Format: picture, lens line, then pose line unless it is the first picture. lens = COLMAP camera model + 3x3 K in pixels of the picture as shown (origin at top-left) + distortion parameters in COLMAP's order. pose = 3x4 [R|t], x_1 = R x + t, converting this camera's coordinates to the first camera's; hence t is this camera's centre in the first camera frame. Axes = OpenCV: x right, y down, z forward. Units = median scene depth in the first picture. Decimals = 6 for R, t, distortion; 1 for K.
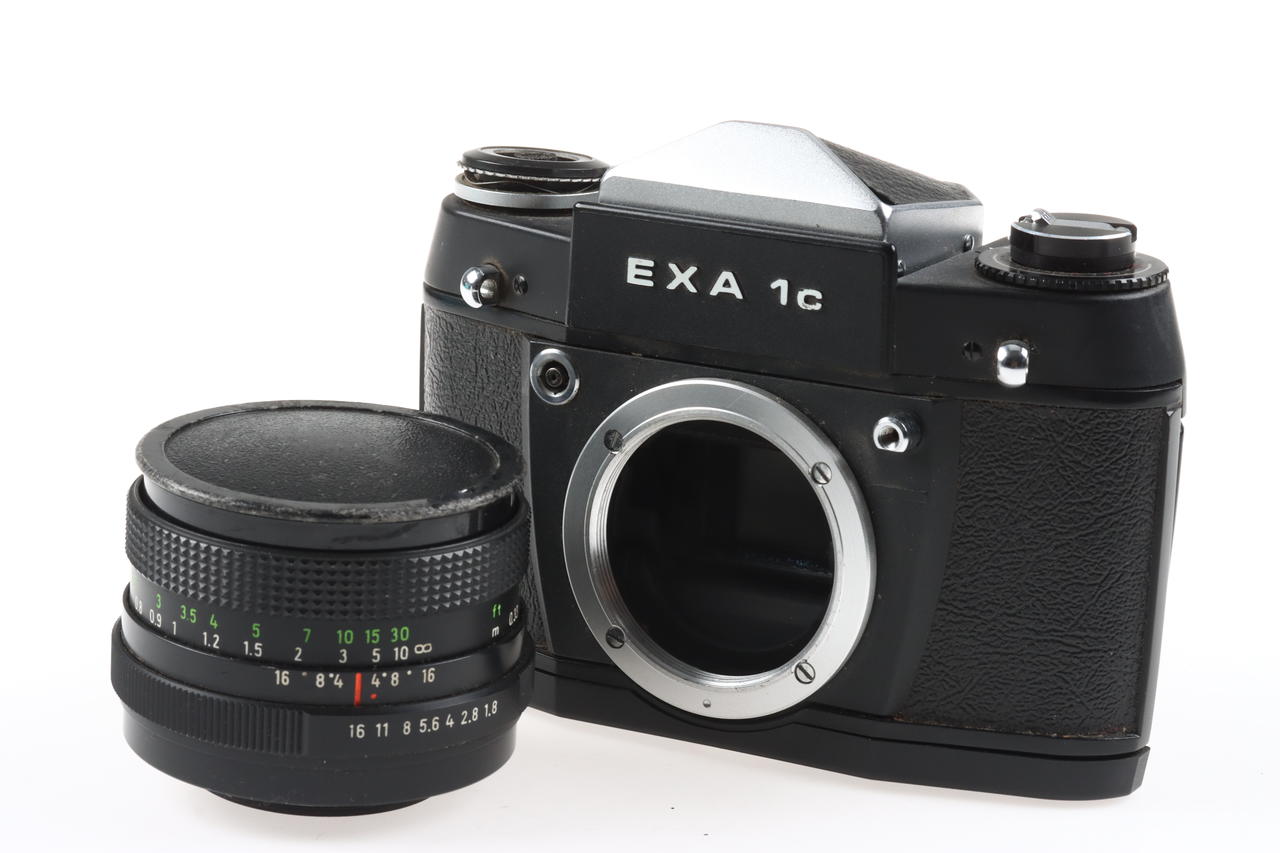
lens RADIAL K [[3985.8, 0, 639.6], [0, 3985.8, 423.5], [0, 0, 1]] dist [-0.072443, 0.000000]
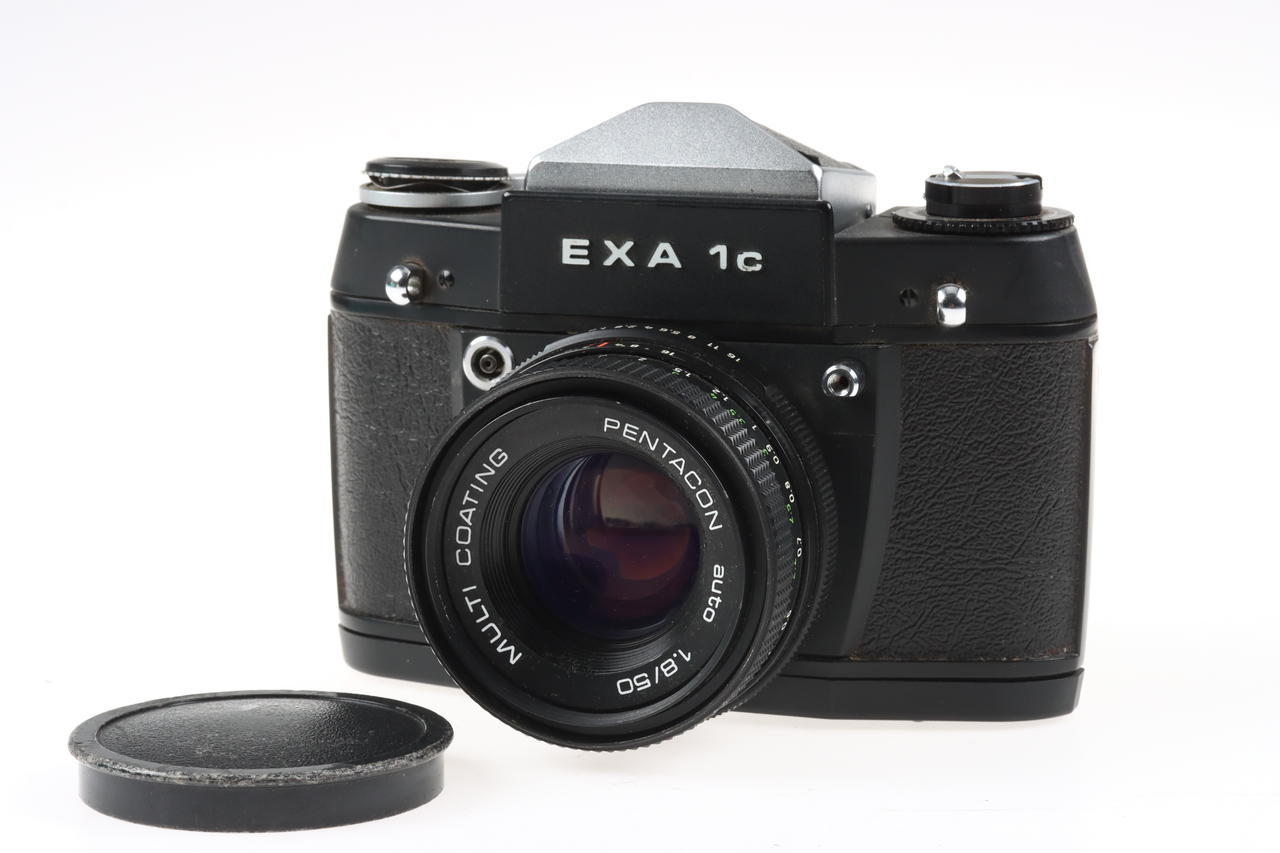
lens RADIAL K [[3985.8, 0, 646.4], [0, 3985.8, 426.7], [0, 0, 1]] dist [-0.072443, 0.000000]
pose [[0.980878, -0.069342, 0.181854, -0.177178], [0.080911, 0.995091, -0.056980, 0.069587], [-0.177011, 0.070604, 0.981673, -0.024943]]
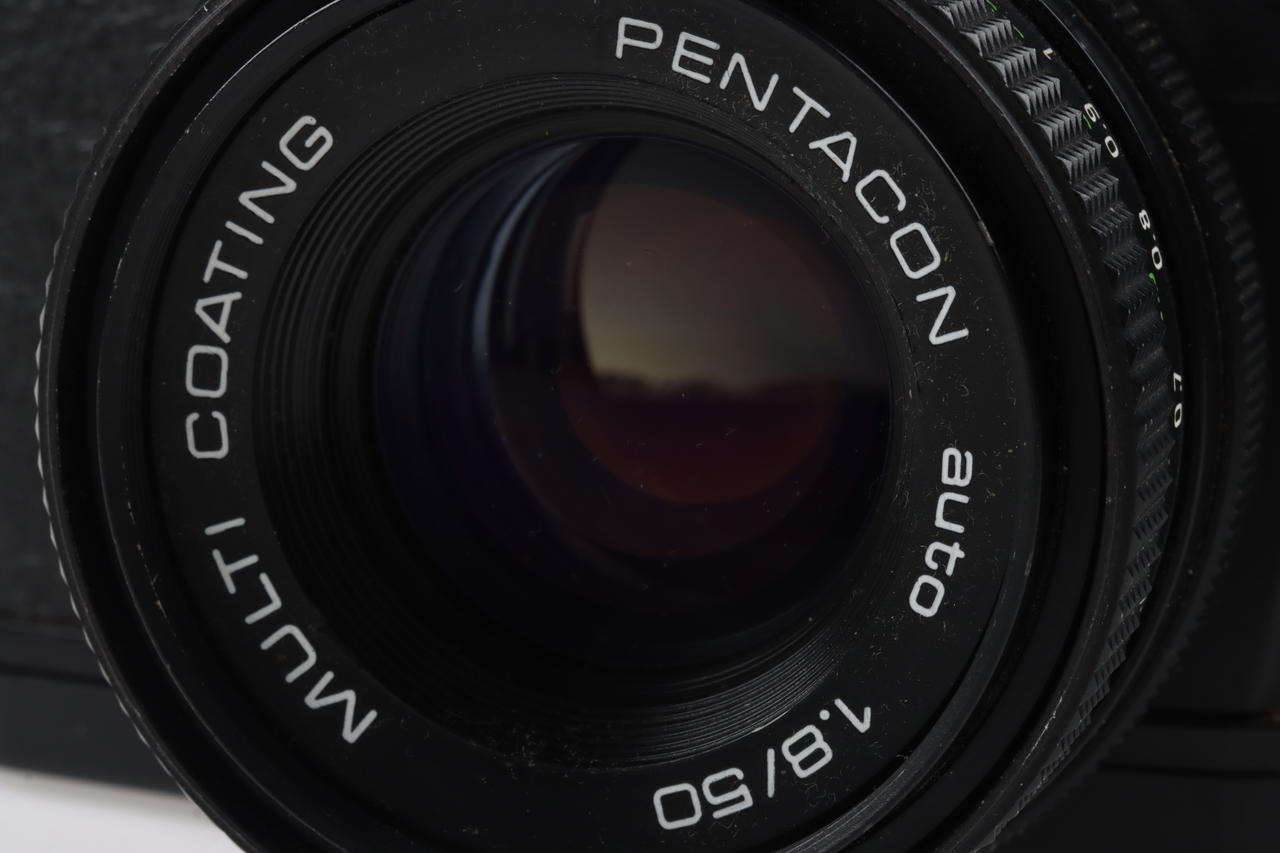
lens RADIAL K [[3985.8, 0, 631.7], [0, 3985.8, 429.3], [0, 0, 1]] dist [-0.072443, 0.000000]
pose [[0.974262, -0.071848, 0.213661, -0.076788], [0.086803, 0.994329, -0.061447, 0.065329], [-0.208034, 0.078412, 0.974974, 0.647149]]
